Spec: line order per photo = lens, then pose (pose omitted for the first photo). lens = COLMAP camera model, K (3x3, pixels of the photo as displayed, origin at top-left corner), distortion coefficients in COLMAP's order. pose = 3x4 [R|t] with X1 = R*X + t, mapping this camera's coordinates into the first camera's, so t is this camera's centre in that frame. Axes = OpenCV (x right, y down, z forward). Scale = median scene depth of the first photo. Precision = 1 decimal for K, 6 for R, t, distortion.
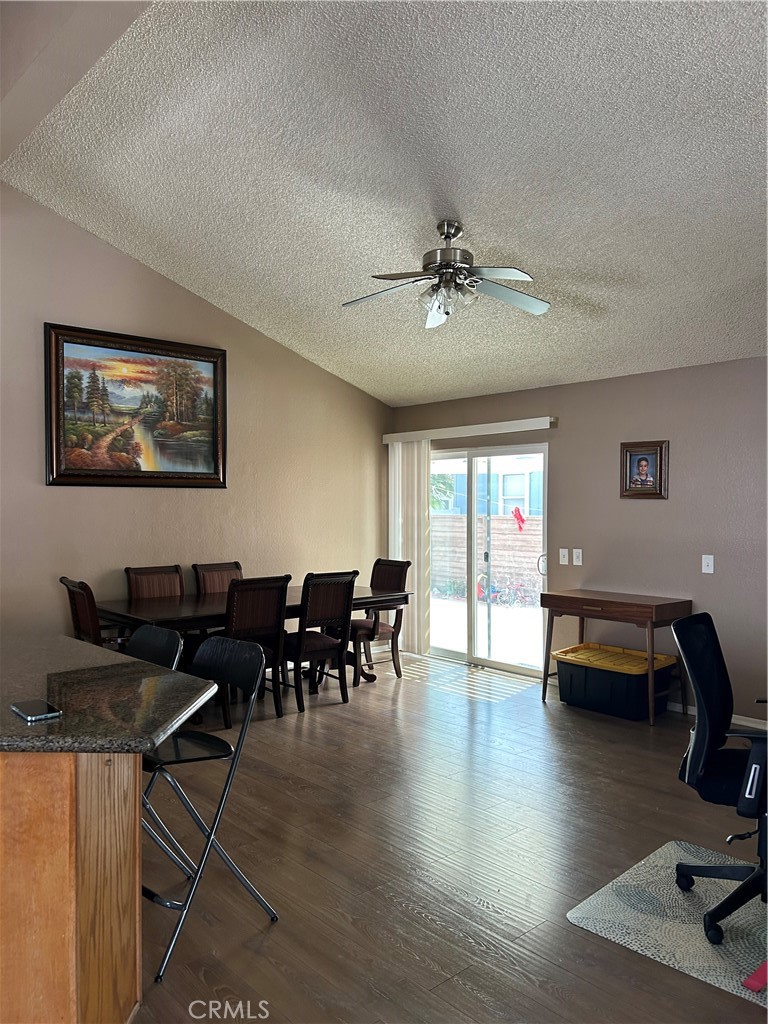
lens RADIAL K [[765.6, 0, 382.6], [0, 765.6, 520.8], [0, 0, 1]] dist [0.042904, -0.018240]
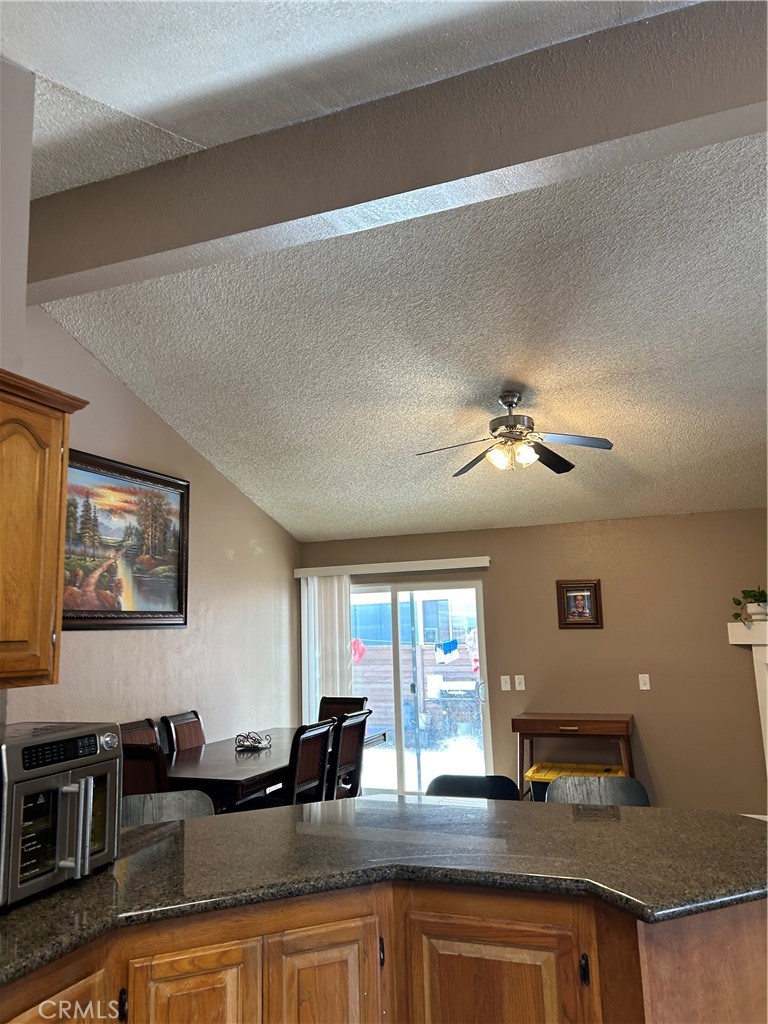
lens RADIAL K [[765.6, 0, 380.2], [0, 765.6, 506.0], [0, 0, 1]] dist [0.042904, -0.018240]
pose [[0.896586, 0.044290, 0.440649, -0.441934], [0.038107, 0.983581, -0.176399, -0.016139], [-0.441226, 0.174949, 0.880177, 0.069467]]
